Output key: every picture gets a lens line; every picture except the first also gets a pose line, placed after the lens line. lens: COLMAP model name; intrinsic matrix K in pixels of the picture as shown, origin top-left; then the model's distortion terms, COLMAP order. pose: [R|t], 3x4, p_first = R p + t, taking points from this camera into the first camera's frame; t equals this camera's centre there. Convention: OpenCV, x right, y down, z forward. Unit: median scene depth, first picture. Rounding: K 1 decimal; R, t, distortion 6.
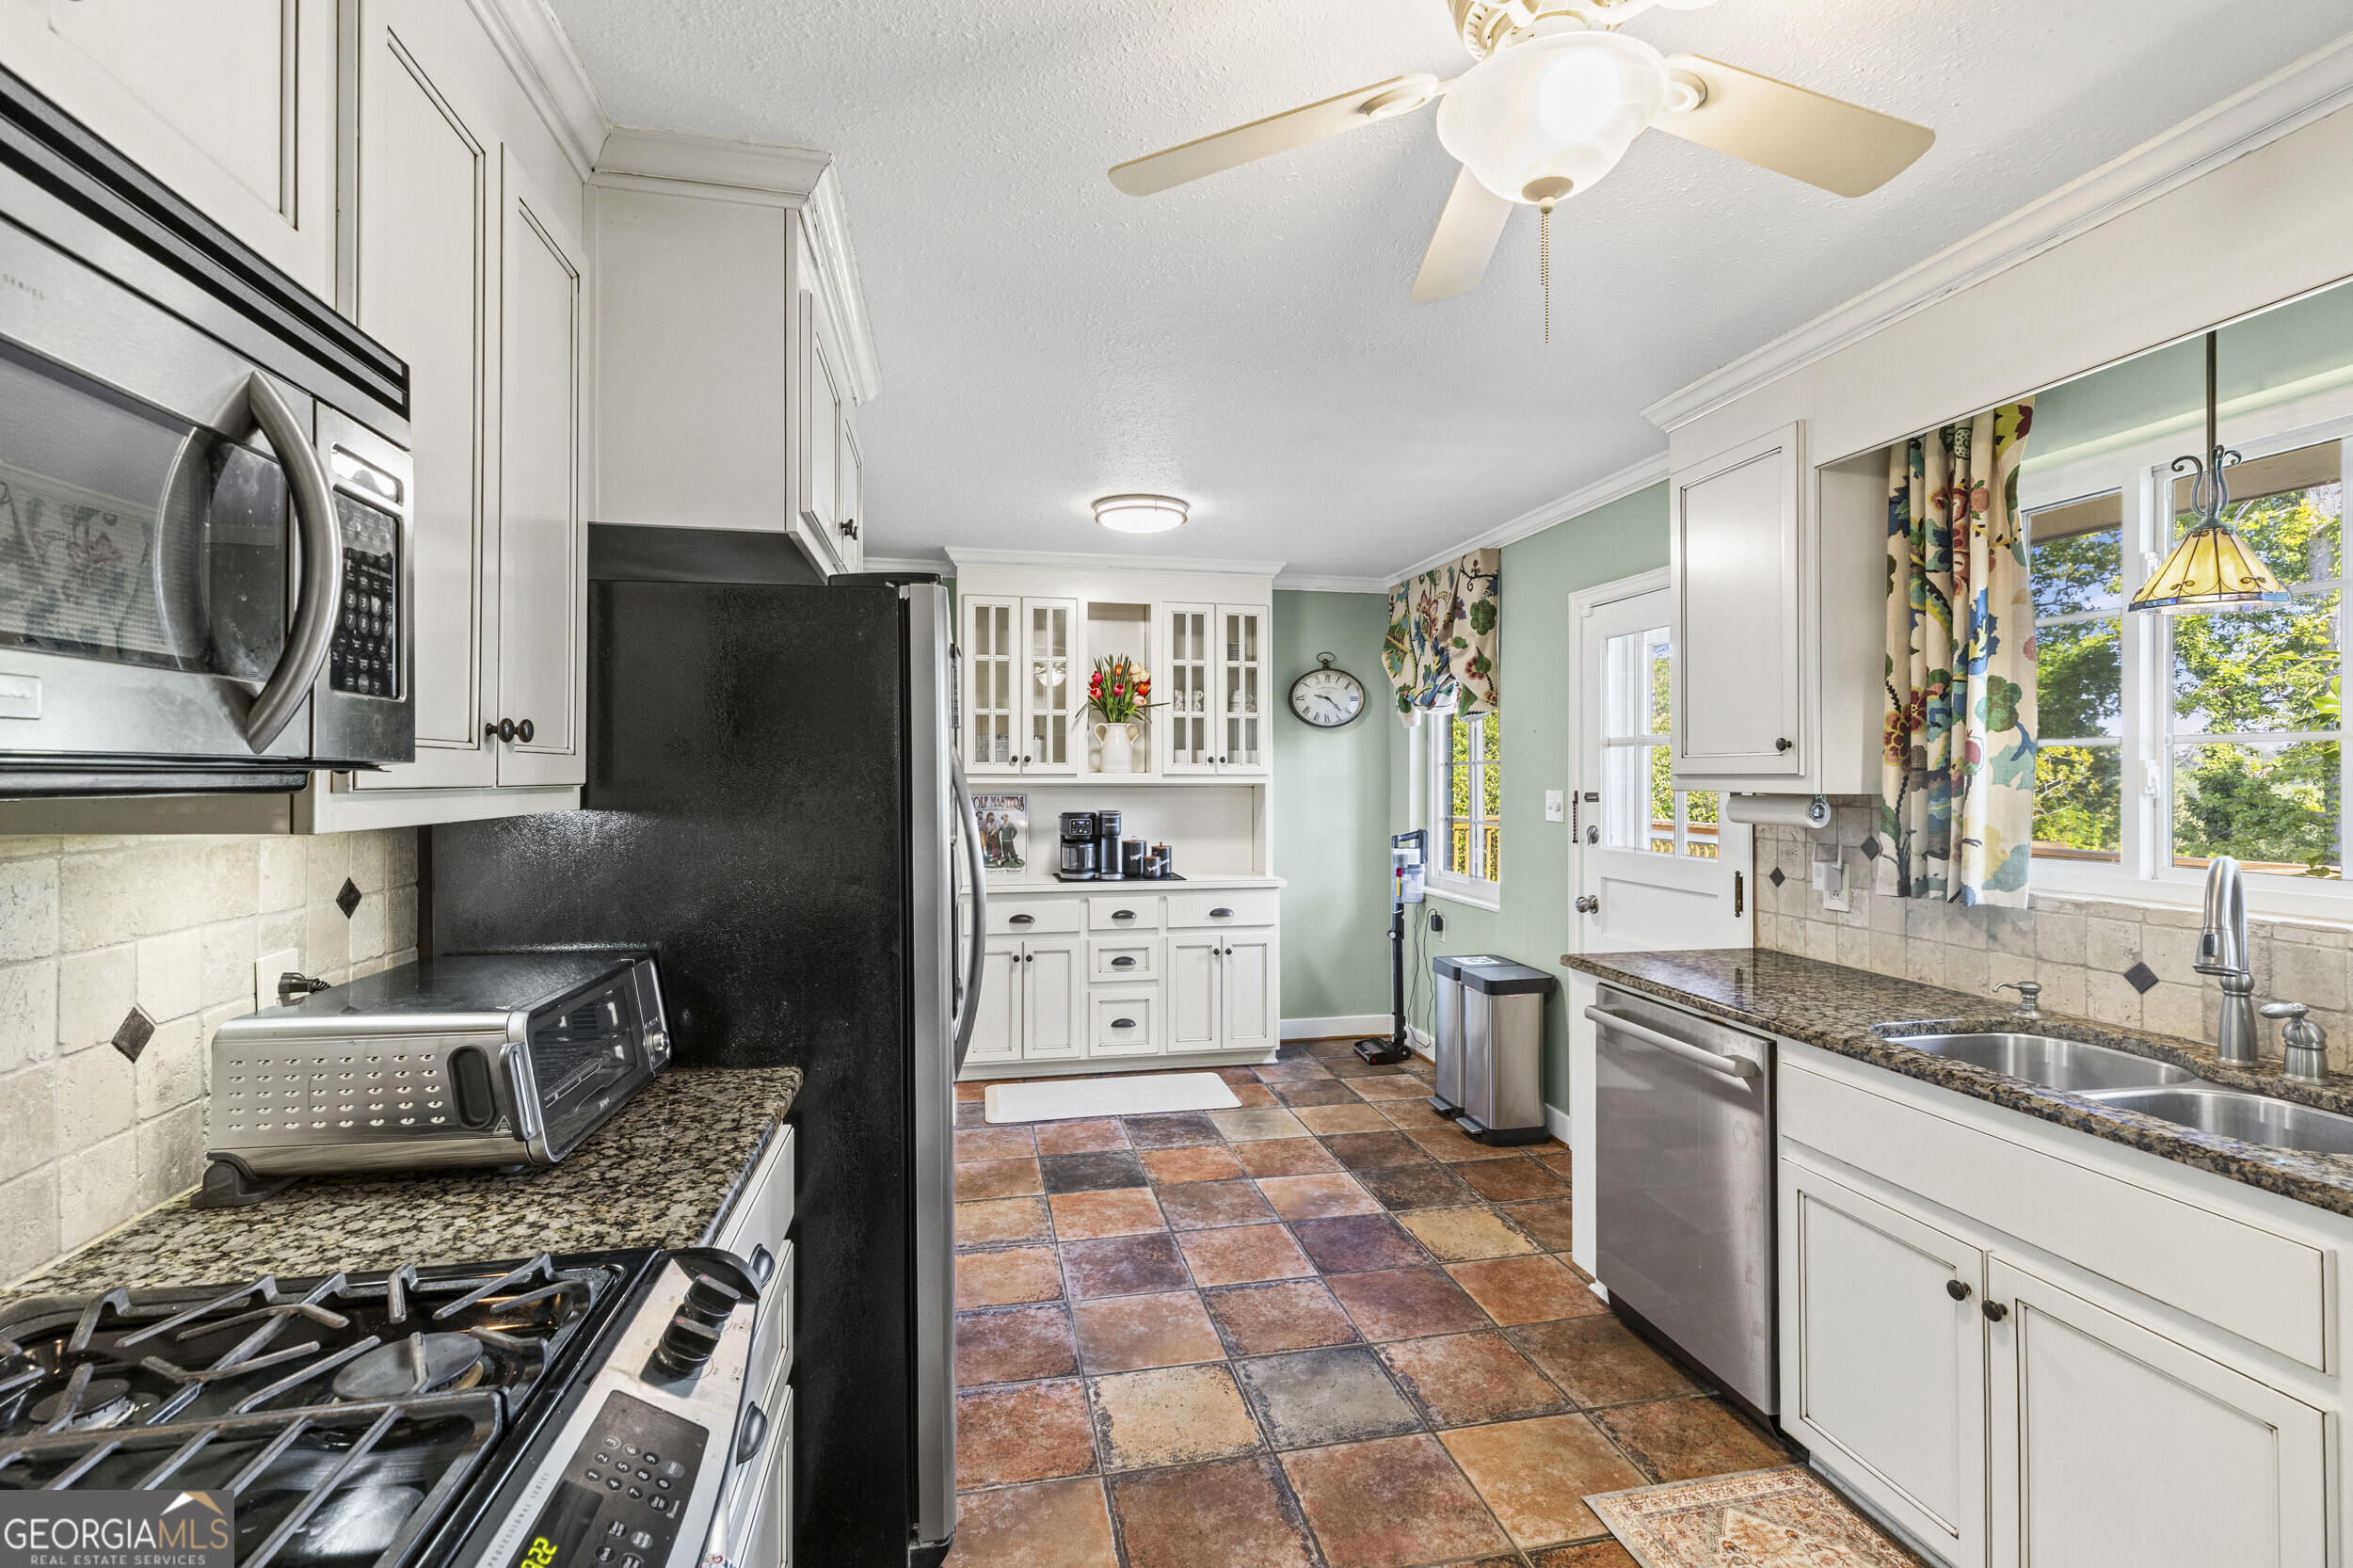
lens RADIAL K [[1048.2, 0, 1170.7], [0, 1048.2, 779.6], [0, 0, 1]] dist [0.002753, 0.000466]
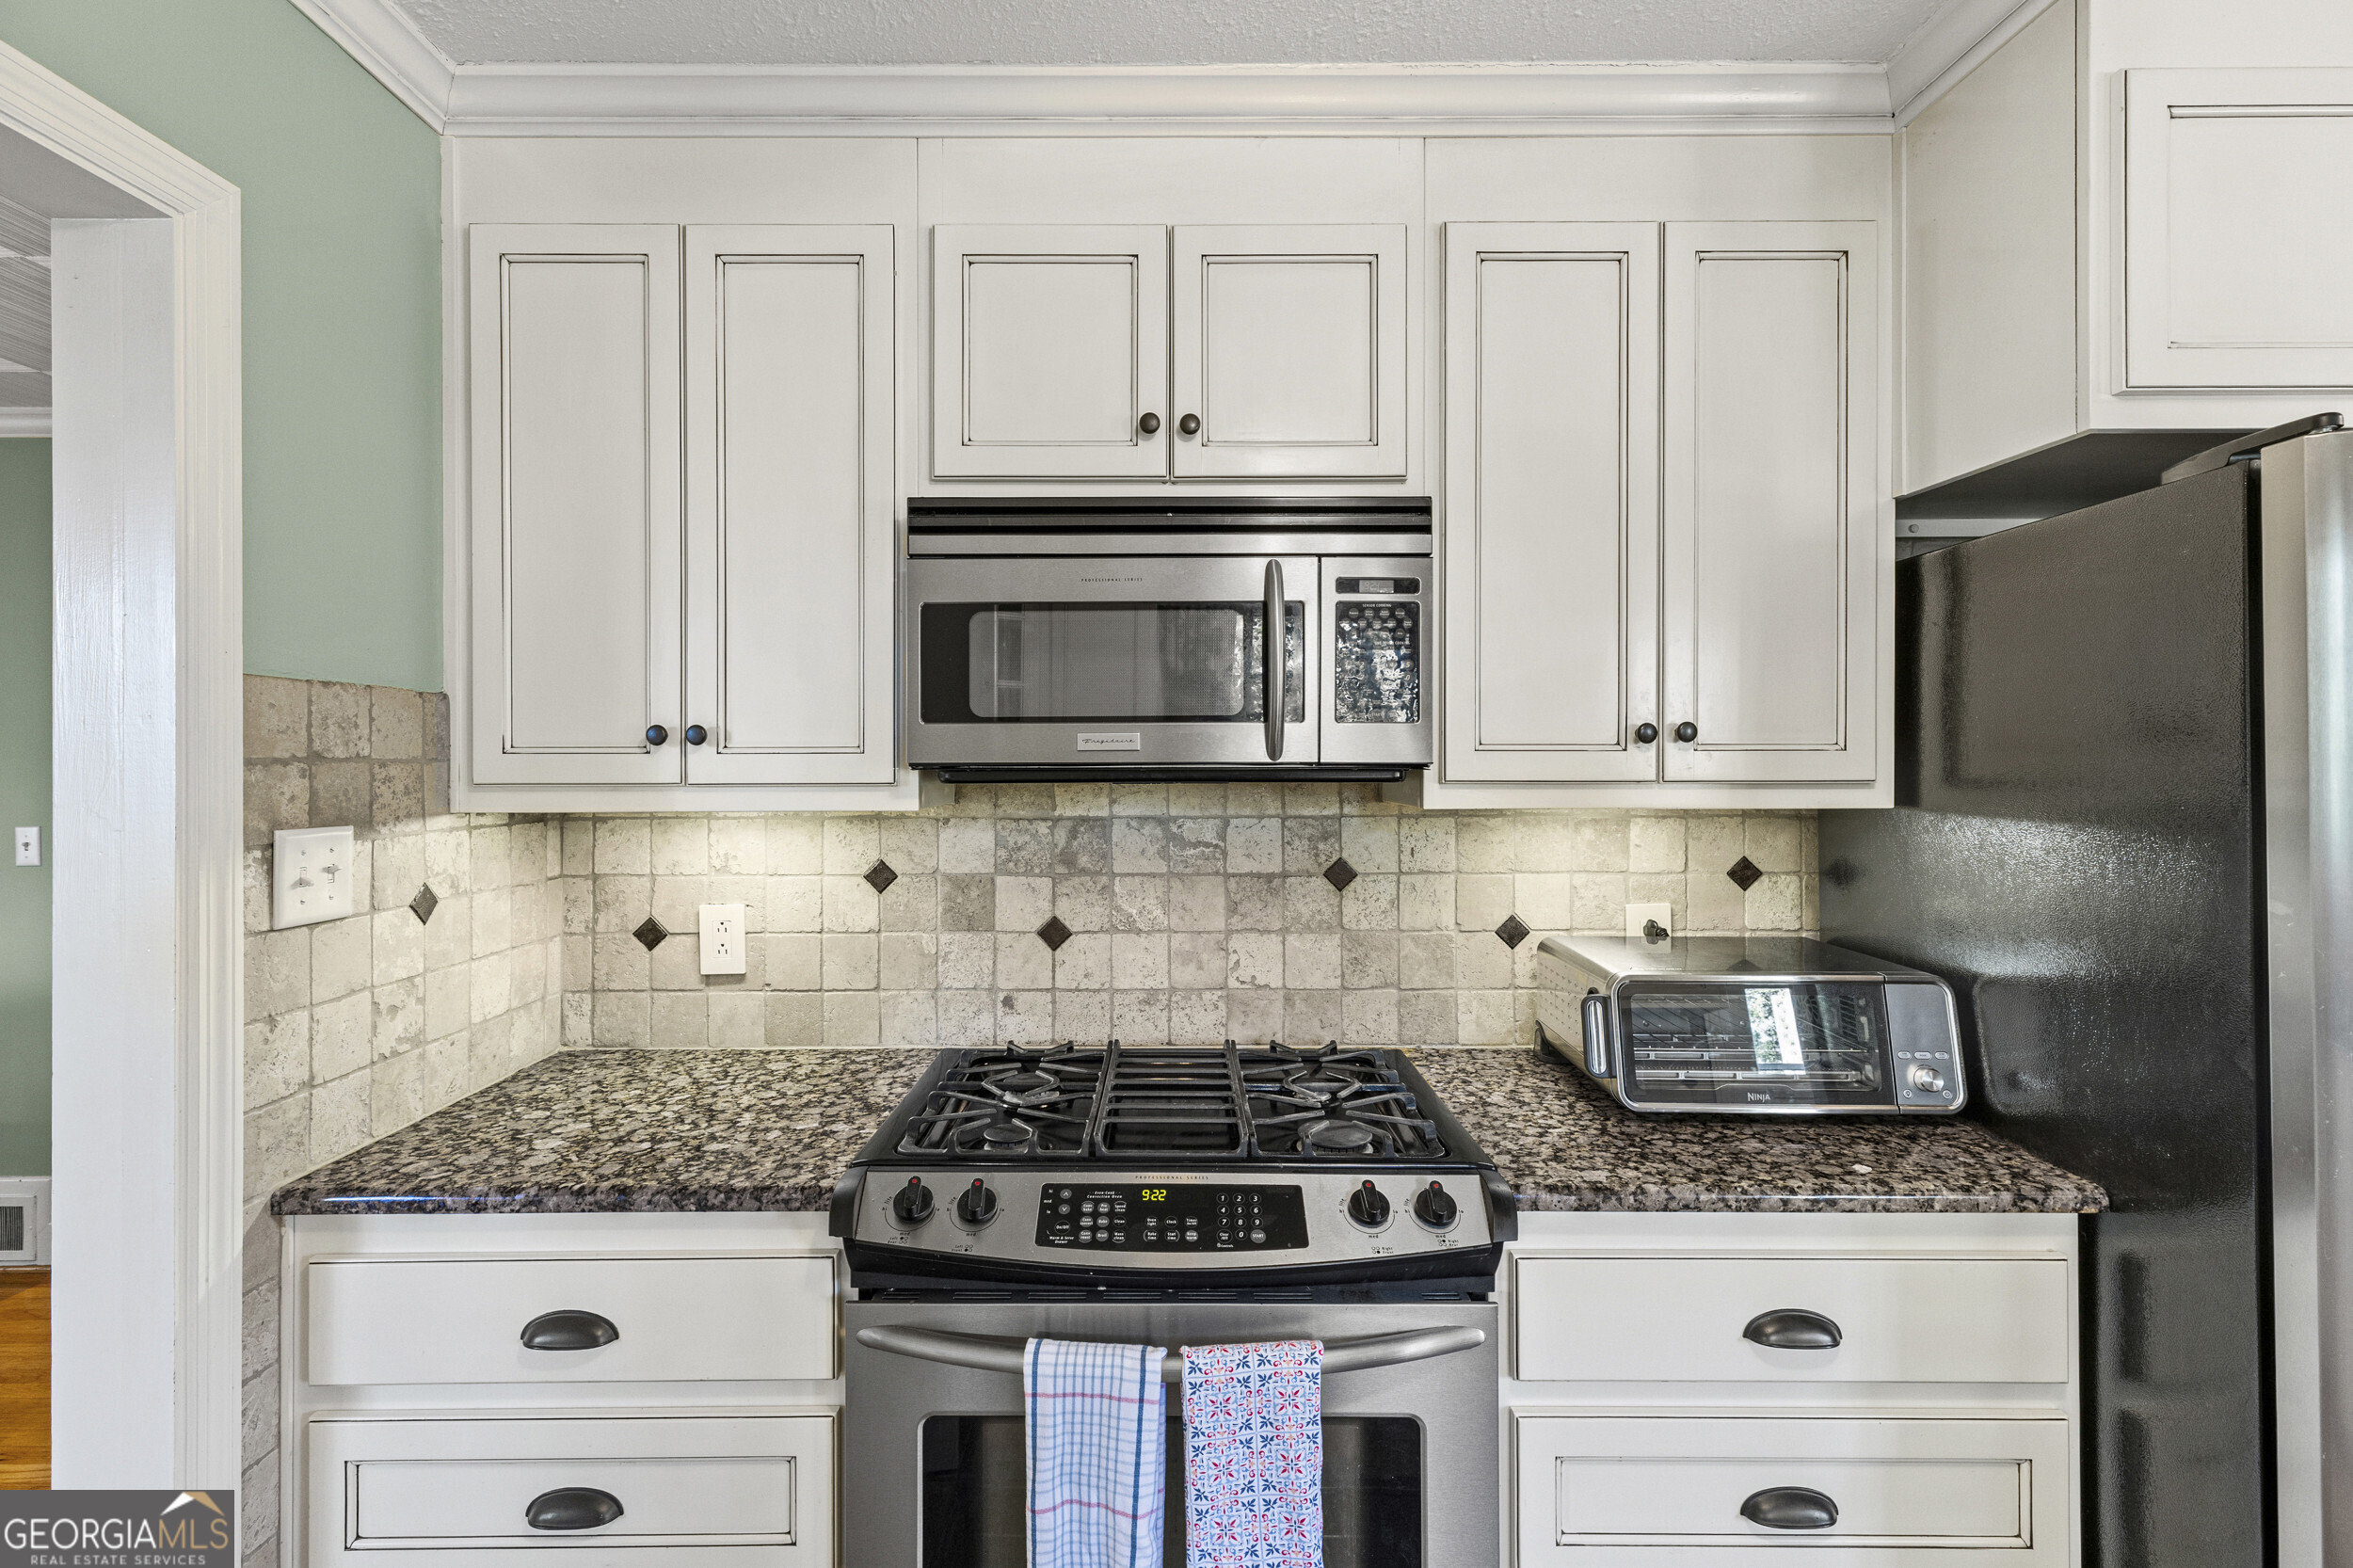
lens RADIAL K [[1039.2, 0, 1166.0], [0, 1039.2, 769.3], [0, 0, 1]] dist [-0.000614, -0.000028]
pose [[-0.200339, -0.001496, -0.979726, 0.245731], [-0.003321, 0.999994, -0.000848, -0.001200], [0.979721, 0.003084, -0.200342, 0.288257]]
